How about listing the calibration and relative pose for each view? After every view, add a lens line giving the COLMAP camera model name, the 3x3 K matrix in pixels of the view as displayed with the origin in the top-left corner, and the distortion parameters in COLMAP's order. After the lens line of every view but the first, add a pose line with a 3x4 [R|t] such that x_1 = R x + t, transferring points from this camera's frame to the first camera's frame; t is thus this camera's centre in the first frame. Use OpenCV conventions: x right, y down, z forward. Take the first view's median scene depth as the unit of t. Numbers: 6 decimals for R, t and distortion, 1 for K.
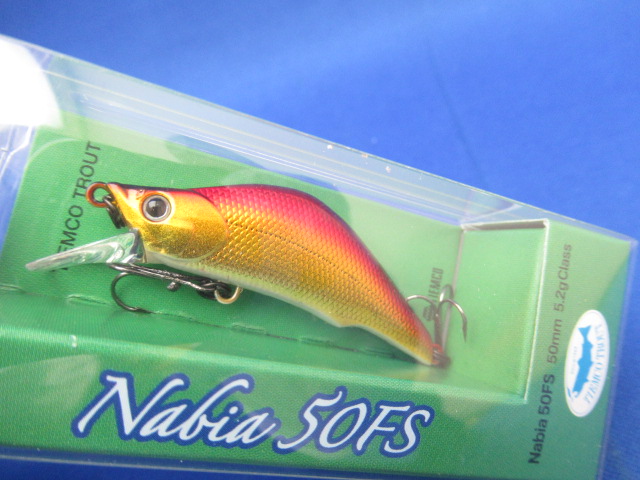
lens RADIAL K [[500.4, 0, 316.2], [0, 500.4, 245.2], [0, 0, 1]] dist [-0.012027, 0.020258]
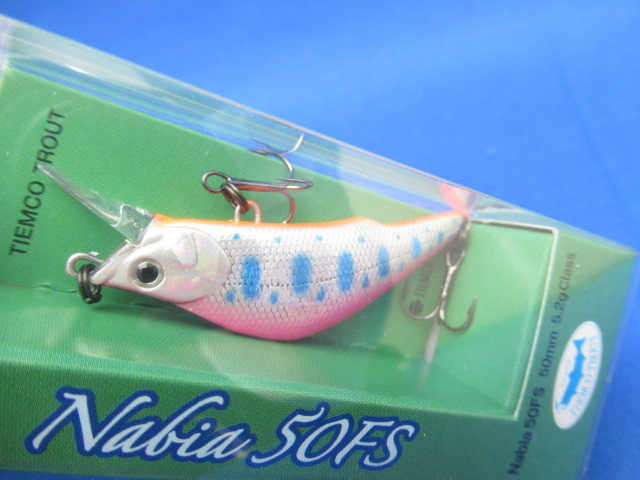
lens RADIAL K [[473.5, 0, 308.2], [0, 473.5, 247.3], [0, 0, 1]] dist [0.001981, 0.005936]
pose [[0.998076, 0.053232, 0.031784, -0.019094], [-0.056478, 0.992109, 0.111936, -0.086404], [-0.025575, -0.113516, 0.993207, 0.139294]]
